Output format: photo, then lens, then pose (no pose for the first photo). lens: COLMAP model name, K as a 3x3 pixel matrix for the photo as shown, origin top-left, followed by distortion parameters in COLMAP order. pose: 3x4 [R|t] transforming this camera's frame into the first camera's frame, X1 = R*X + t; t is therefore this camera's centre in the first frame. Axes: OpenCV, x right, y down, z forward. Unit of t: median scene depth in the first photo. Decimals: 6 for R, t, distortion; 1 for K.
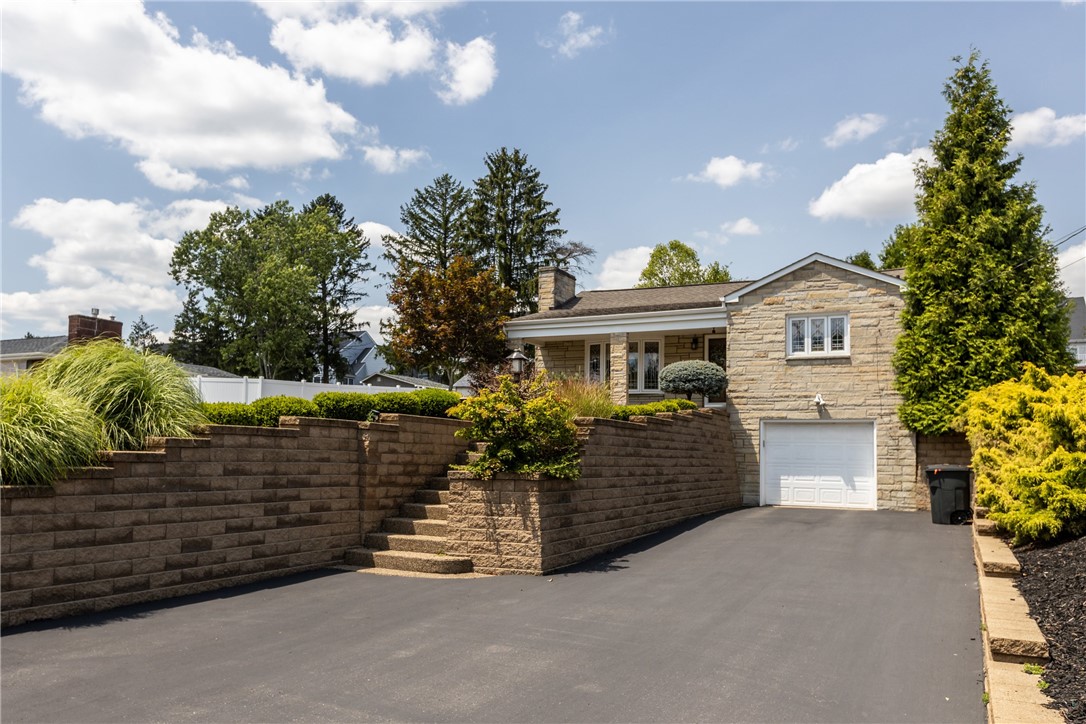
lens RADIAL K [[932.2, 0, 542.4], [0, 932.2, 363.5], [0, 0, 1]] dist [-0.015824, -0.005177]
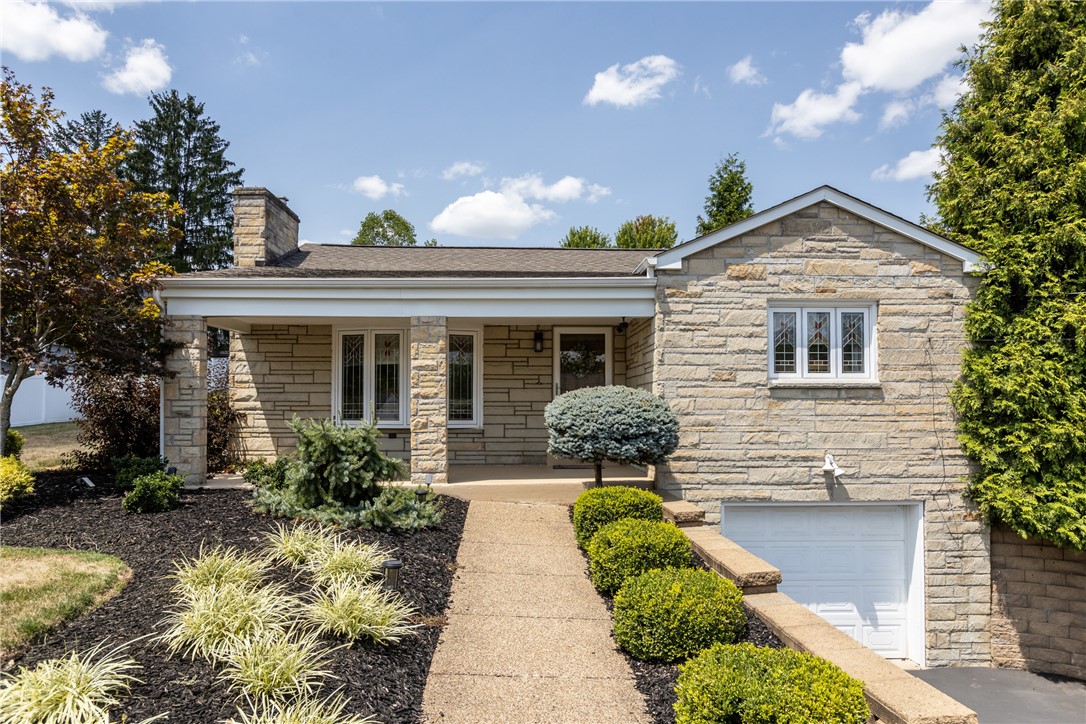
lens RADIAL K [[678.7, 0, 544.0], [0, 678.7, 401.2], [0, 0, 1]] dist [-0.003977, -0.000486]
pose [[0.900474, -0.003128, 0.434899, -0.017677], [-0.038735, 0.995423, 0.087363, -0.024204], [-0.433182, -0.095514, 0.896231, 0.701080]]
